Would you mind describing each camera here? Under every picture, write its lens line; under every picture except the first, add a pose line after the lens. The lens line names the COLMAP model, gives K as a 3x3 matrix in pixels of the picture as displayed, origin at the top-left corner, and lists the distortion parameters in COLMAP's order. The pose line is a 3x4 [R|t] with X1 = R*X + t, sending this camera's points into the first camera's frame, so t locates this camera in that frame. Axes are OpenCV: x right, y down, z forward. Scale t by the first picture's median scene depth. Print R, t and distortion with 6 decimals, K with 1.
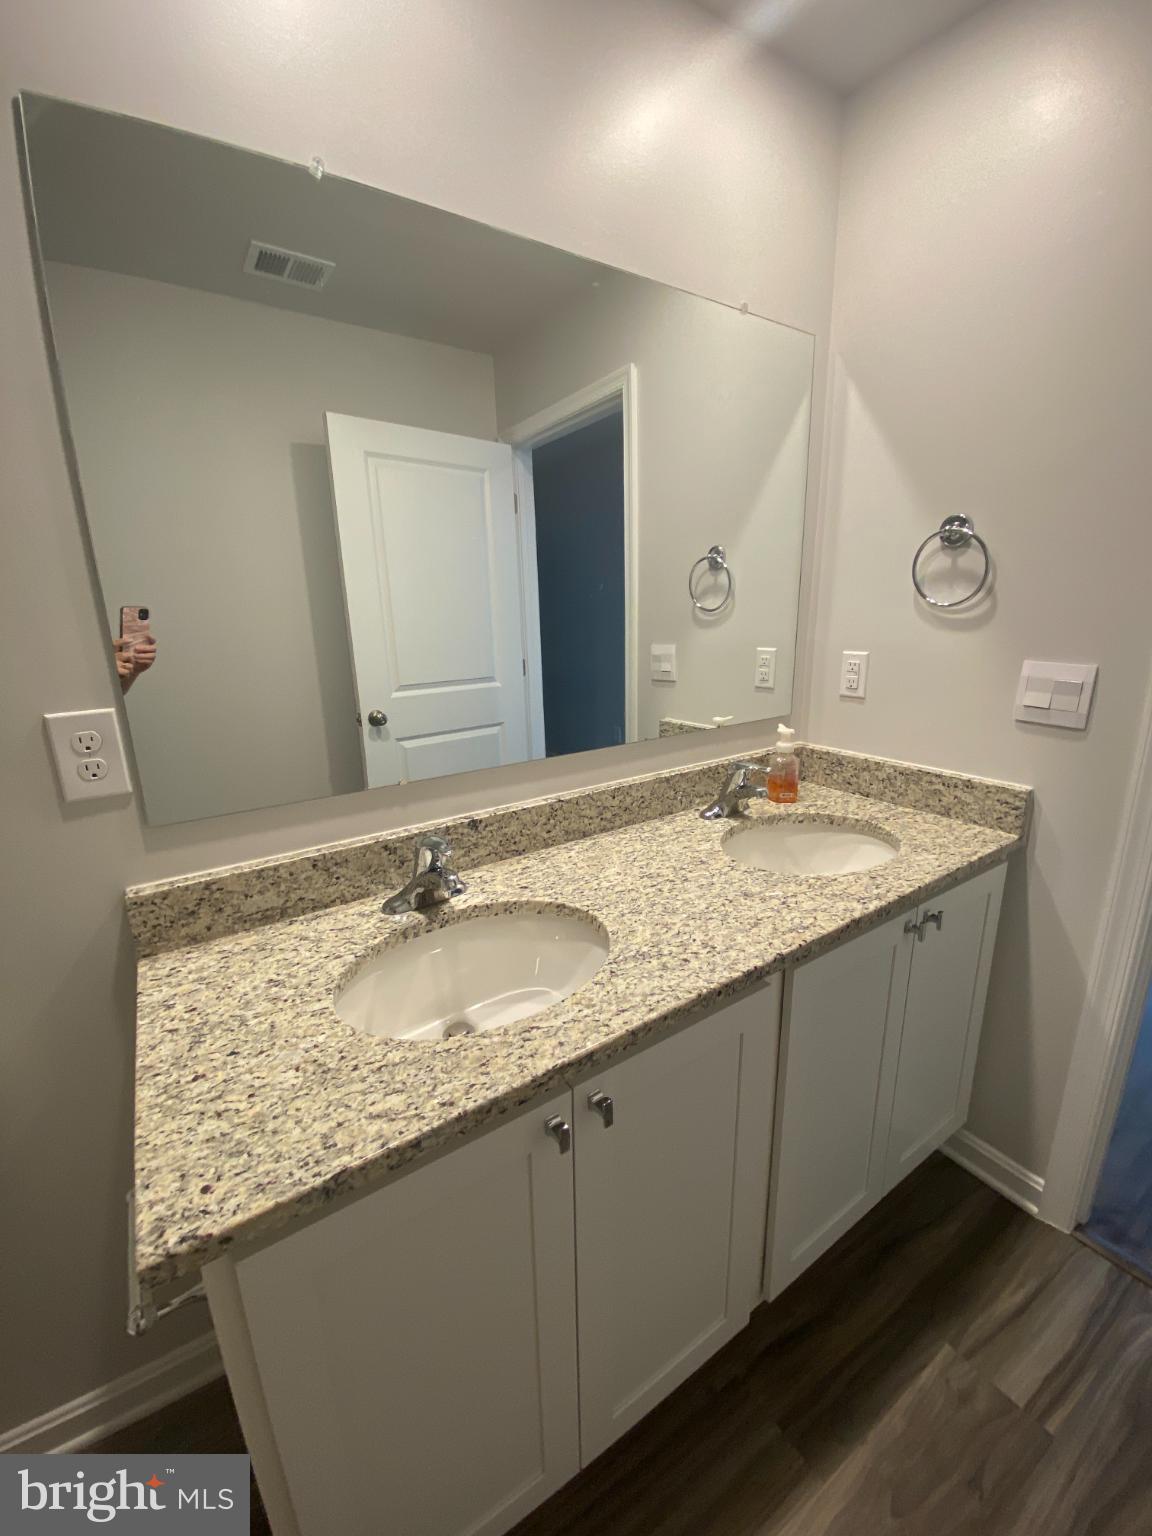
lens RADIAL K [[618.2, 0, 570.8], [0, 618.2, 767.4], [0, 0, 1]] dist [0.013660, -0.010675]
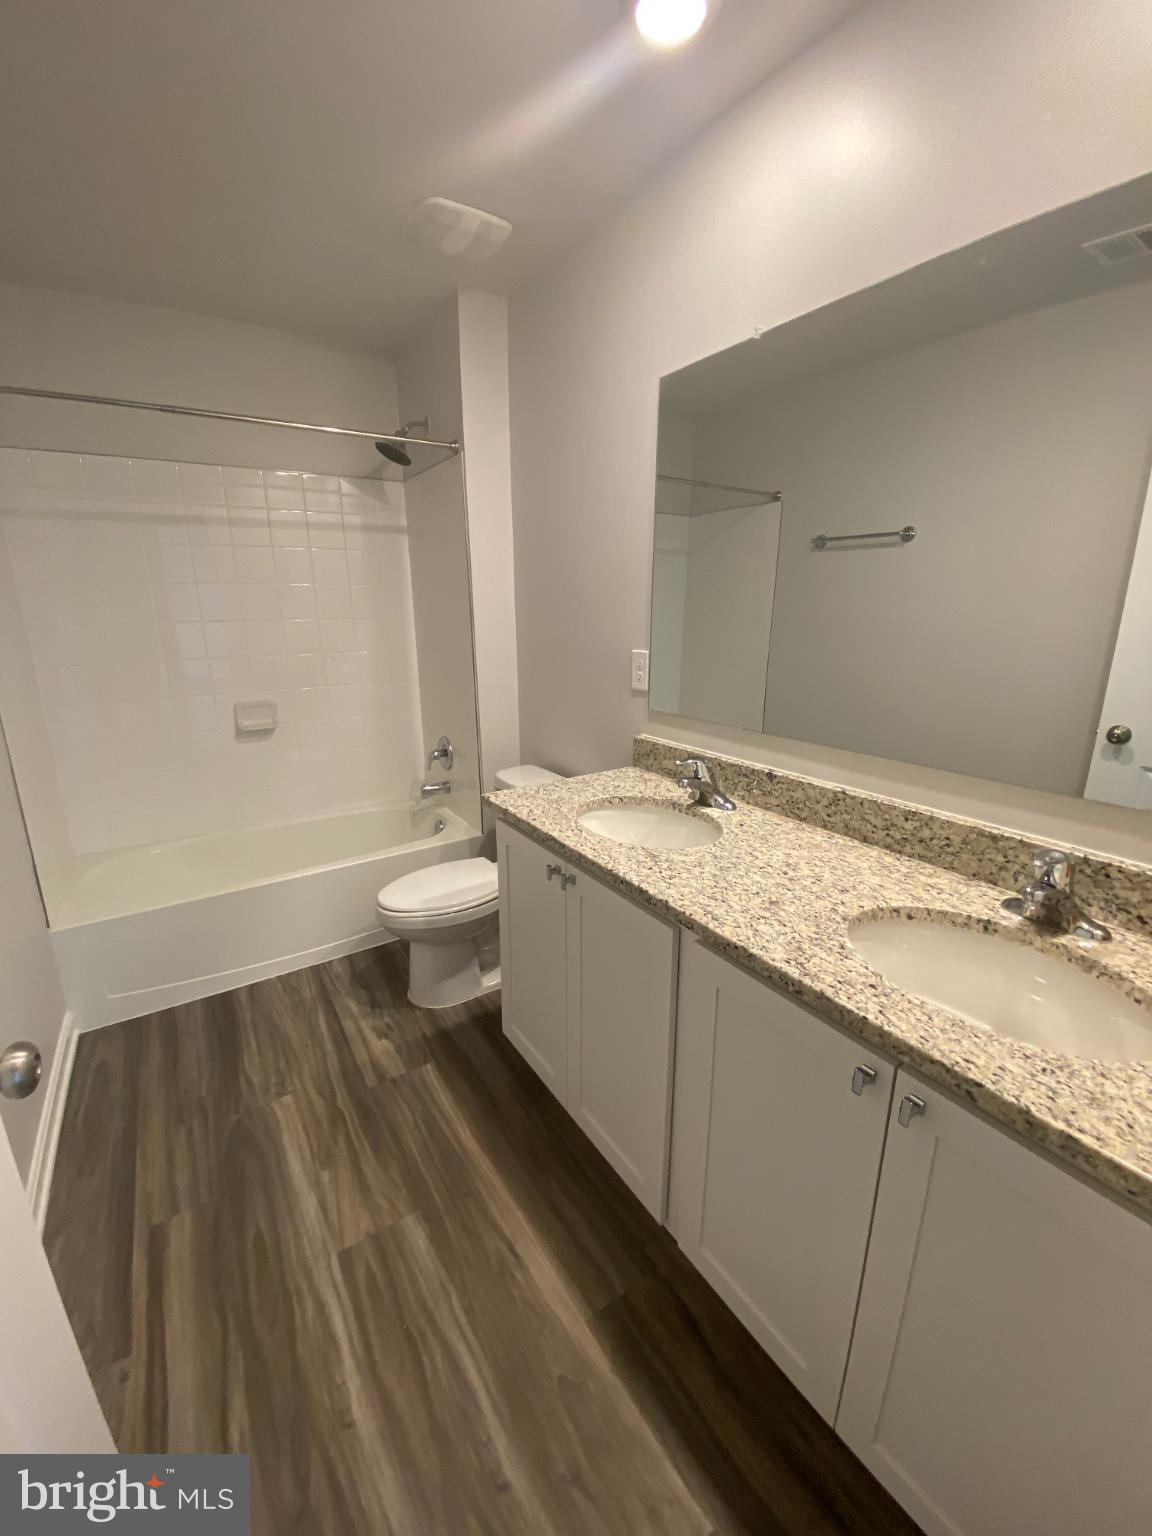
lens RADIAL K [[618.2, 0, 567.5], [0, 618.2, 771.9], [0, 0, 1]] dist [0.013660, -0.010675]
pose [[-0.024179, 0.280997, -0.959404, 1.048797], [-0.246724, 0.928322, 0.278112, -0.165271], [0.968784, 0.243433, 0.046883, 0.502409]]
